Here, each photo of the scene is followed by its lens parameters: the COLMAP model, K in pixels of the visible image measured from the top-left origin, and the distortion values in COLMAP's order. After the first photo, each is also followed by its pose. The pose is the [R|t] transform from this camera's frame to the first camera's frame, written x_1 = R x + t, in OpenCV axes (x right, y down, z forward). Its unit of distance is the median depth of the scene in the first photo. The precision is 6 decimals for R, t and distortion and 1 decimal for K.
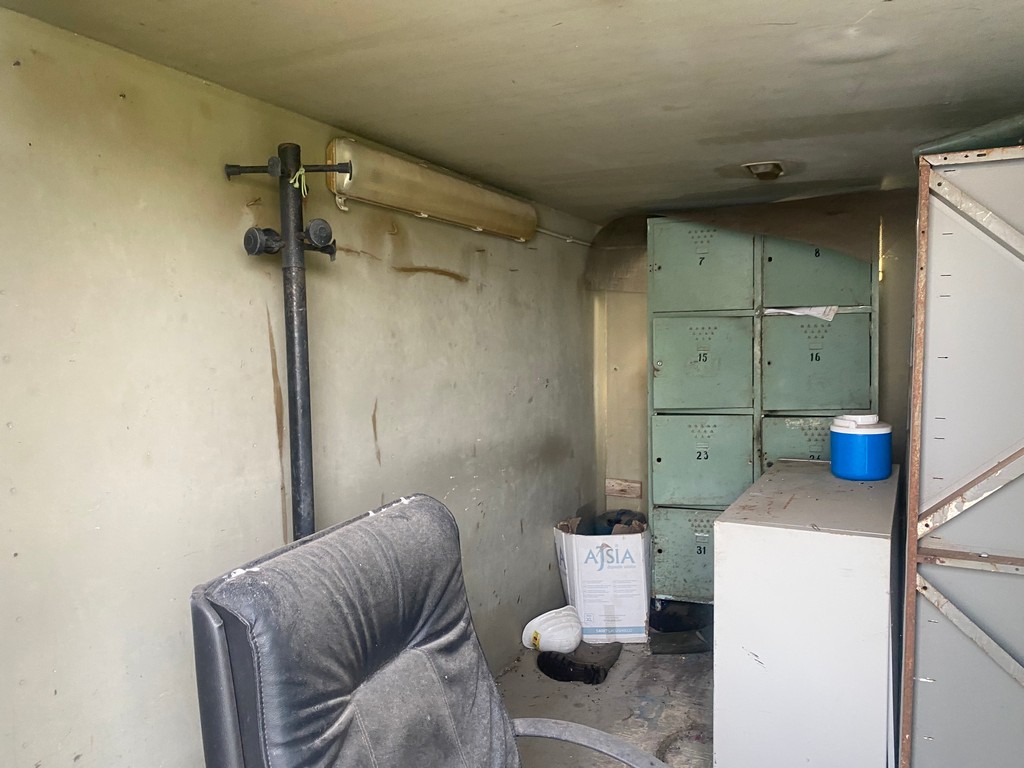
lens RADIAL K [[785.4, 0, 511.8], [0, 785.4, 378.7], [0, 0, 1]] dist [0.029270, -0.039577]
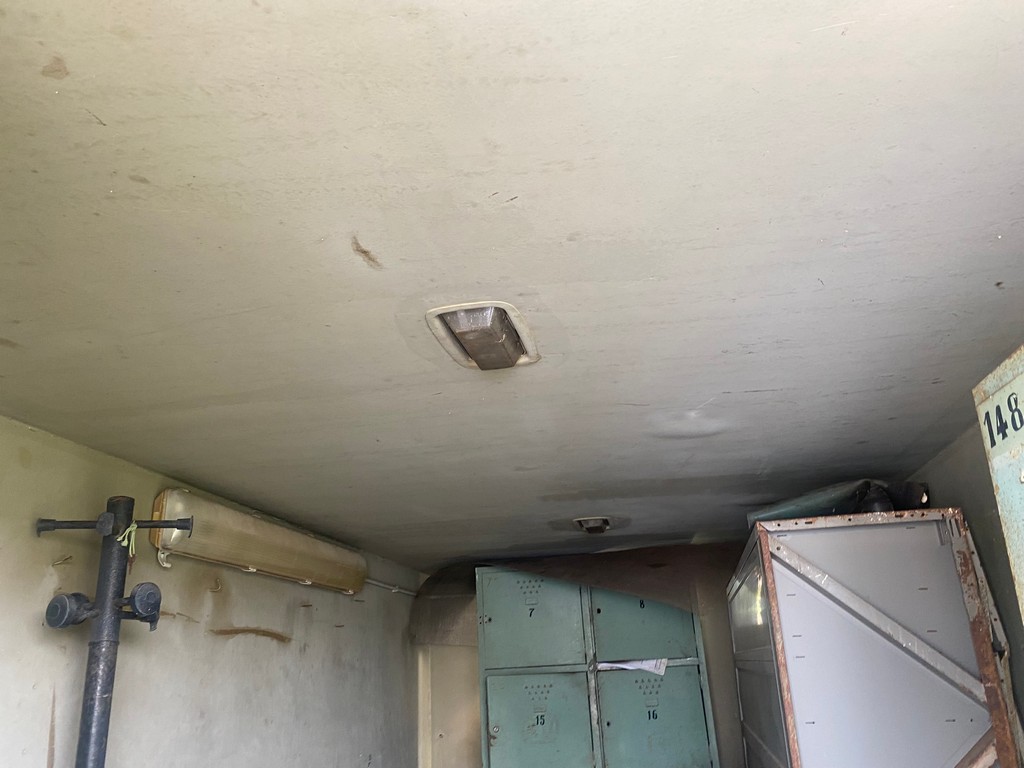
lens RADIAL K [[785.4, 0, 511.7], [0, 785.4, 380.6], [0, 0, 1]] dist [0.029270, -0.039577]
pose [[0.967966, 0.059397, 0.243954, -0.080292], [0.045763, 0.913605, -0.404019, -0.036356], [-0.246875, 0.402241, 0.881621, 0.050176]]
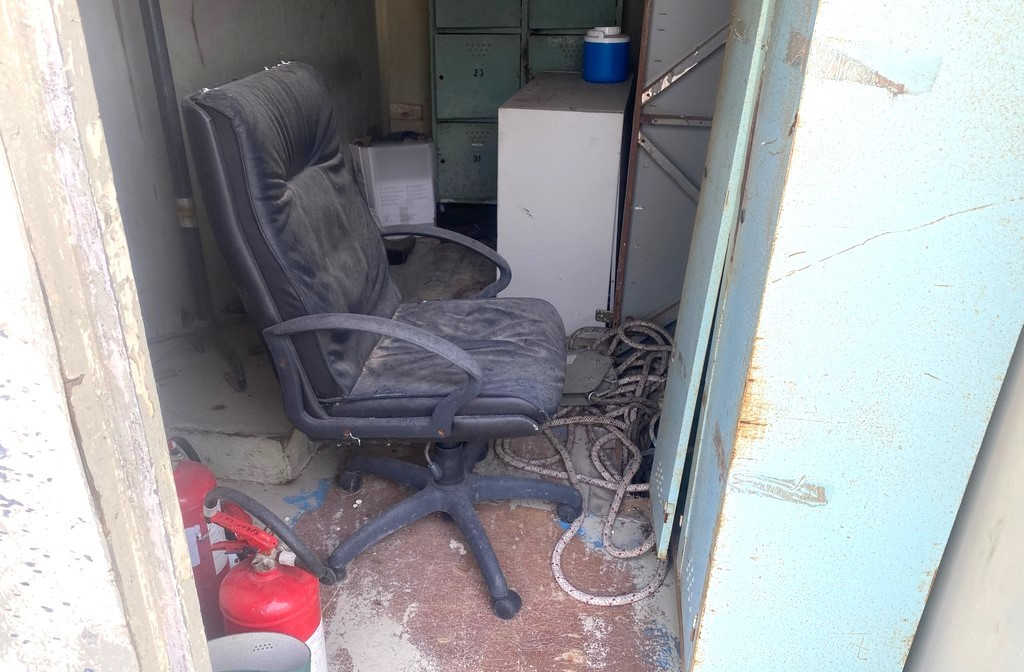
lens RADIAL K [[767.6, 0, 513.9], [0, 767.6, 337.2], [0, 0, 1]] dist [0.035833, -0.054548]
pose [[0.953439, -0.102071, 0.283789, -0.136730], [-0.012182, 0.927184, 0.374409, 0.070020], [-0.301341, -0.360434, 0.882769, -0.296201]]
